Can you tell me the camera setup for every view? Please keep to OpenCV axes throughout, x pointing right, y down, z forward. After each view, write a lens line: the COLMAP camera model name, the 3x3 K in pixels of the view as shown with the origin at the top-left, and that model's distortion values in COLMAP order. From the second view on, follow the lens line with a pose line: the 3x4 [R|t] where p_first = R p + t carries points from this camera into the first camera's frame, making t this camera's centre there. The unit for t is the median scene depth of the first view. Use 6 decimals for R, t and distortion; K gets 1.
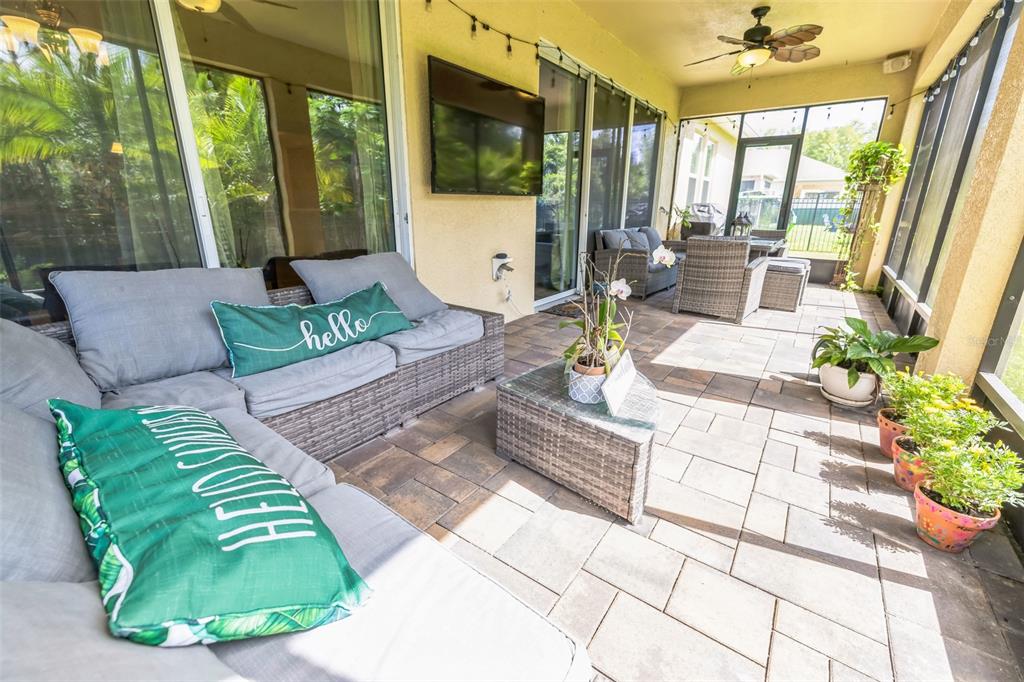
lens RADIAL K [[428.6, 0, 506.1], [0, 428.6, 337.5], [0, 0, 1]] dist [-0.001964, -0.000160]
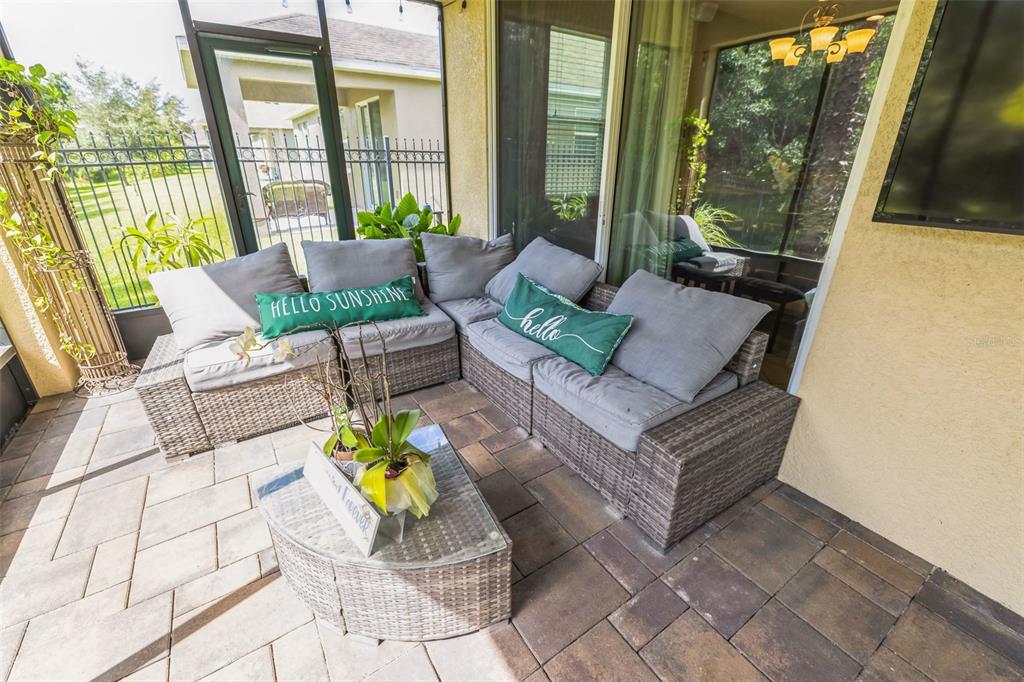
lens RADIAL K [[428.6, 0, 508.3], [0, 428.6, 338.8], [0, 0, 1]] dist [-0.001964, -0.000160]
pose [[-0.352045, 0.363560, -0.862490, 0.646226], [-0.275165, 0.840559, 0.466631, -0.510948], [0.894622, 0.401602, -0.195875, 1.193578]]
